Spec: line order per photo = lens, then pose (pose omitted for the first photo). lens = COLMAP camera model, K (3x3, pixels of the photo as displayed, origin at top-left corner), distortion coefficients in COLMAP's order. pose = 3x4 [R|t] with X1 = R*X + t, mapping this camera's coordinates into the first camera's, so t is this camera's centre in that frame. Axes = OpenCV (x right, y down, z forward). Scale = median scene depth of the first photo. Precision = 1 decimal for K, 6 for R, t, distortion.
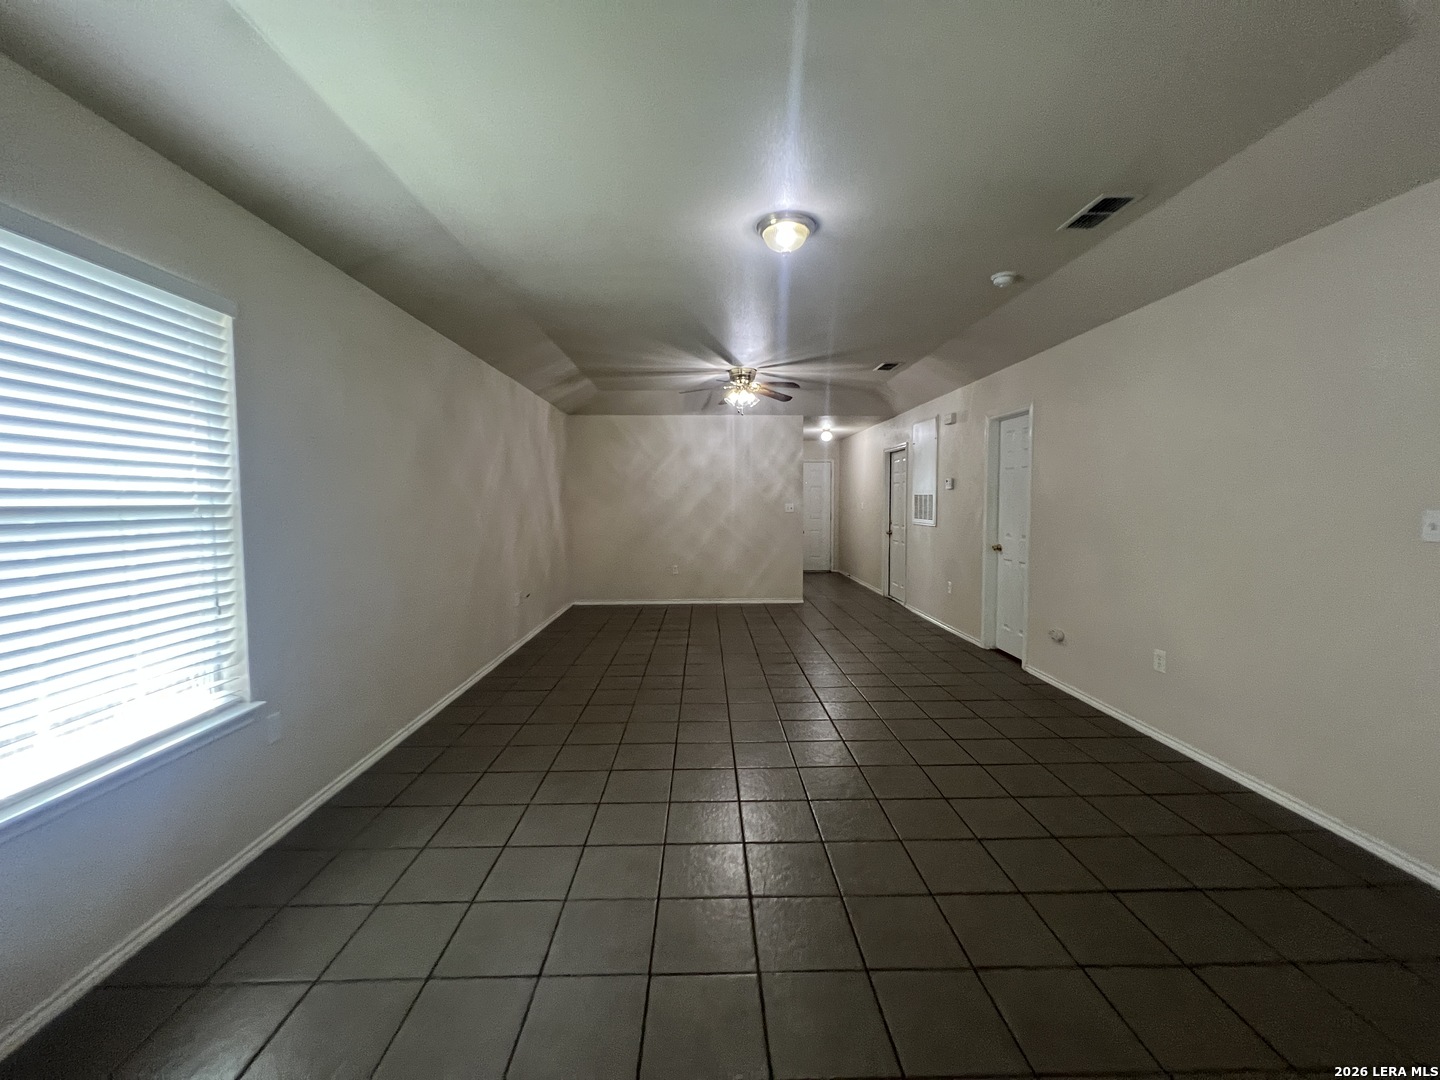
lens RADIAL K [[576.8, 0, 719.3], [0, 576.8, 536.7], [0, 0, 1]] dist [0.002841, 0.000018]
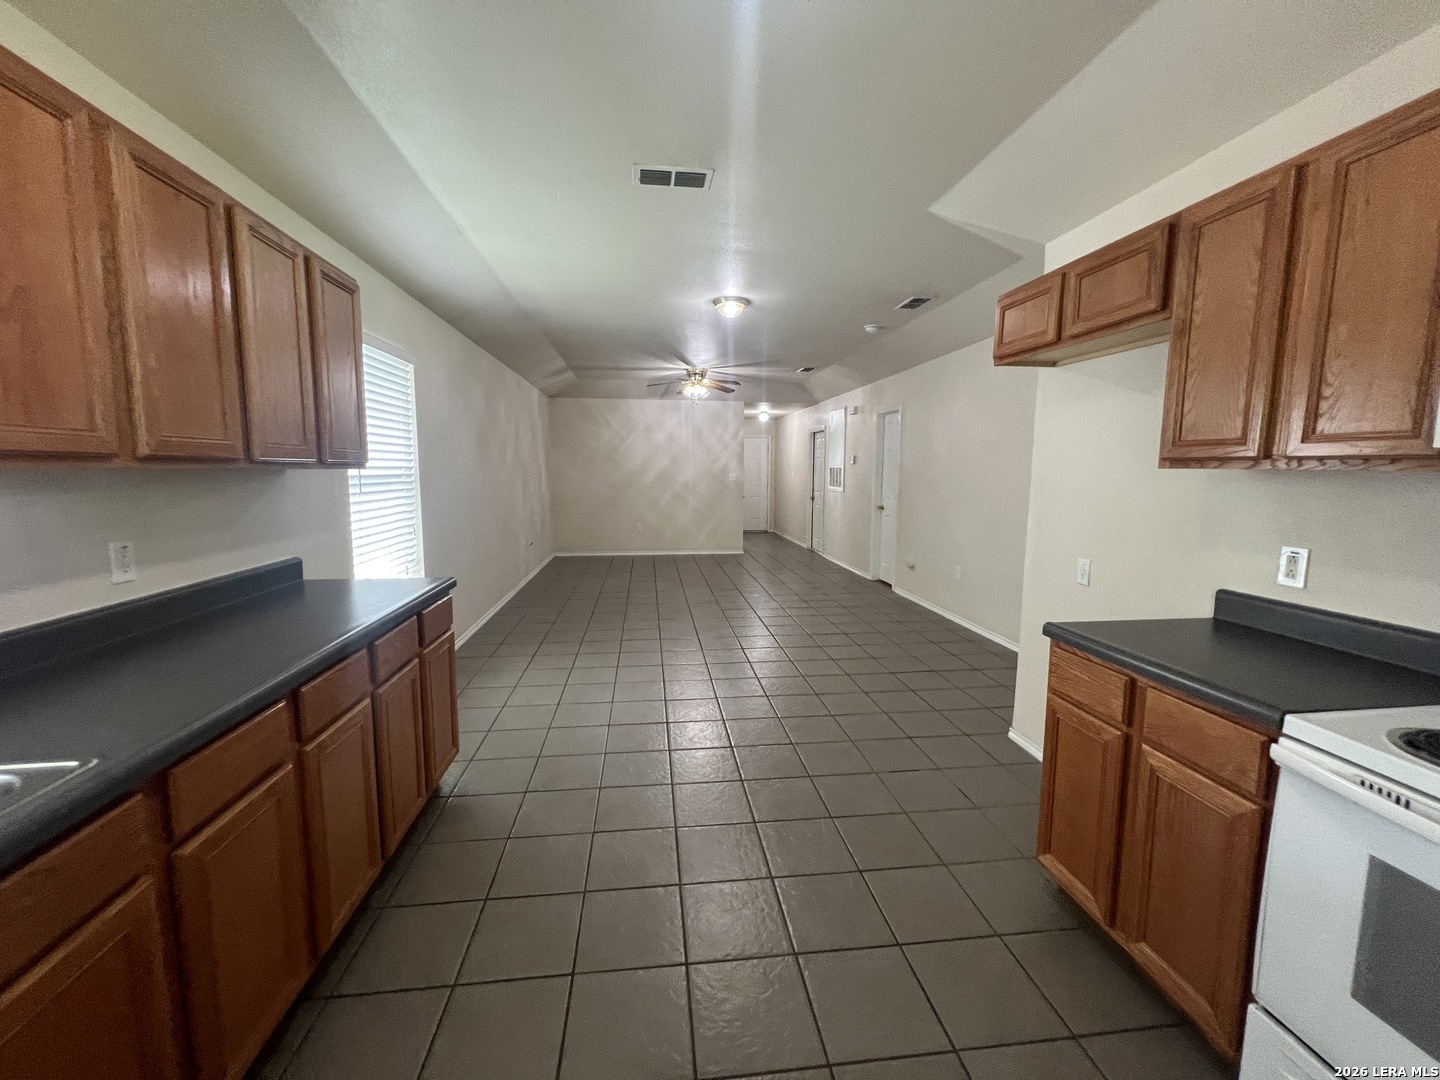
lens RADIAL K [[576.8, 0, 722.1], [0, 576.8, 535.2], [0, 0, 1]] dist [0.002841, 0.000018]
pose [[0.994754, -0.002669, 0.102265, -0.033439], [-0.002647, 0.998654, 0.051808, 0.012677], [-0.102265, -0.051807, 0.993407, -0.281961]]
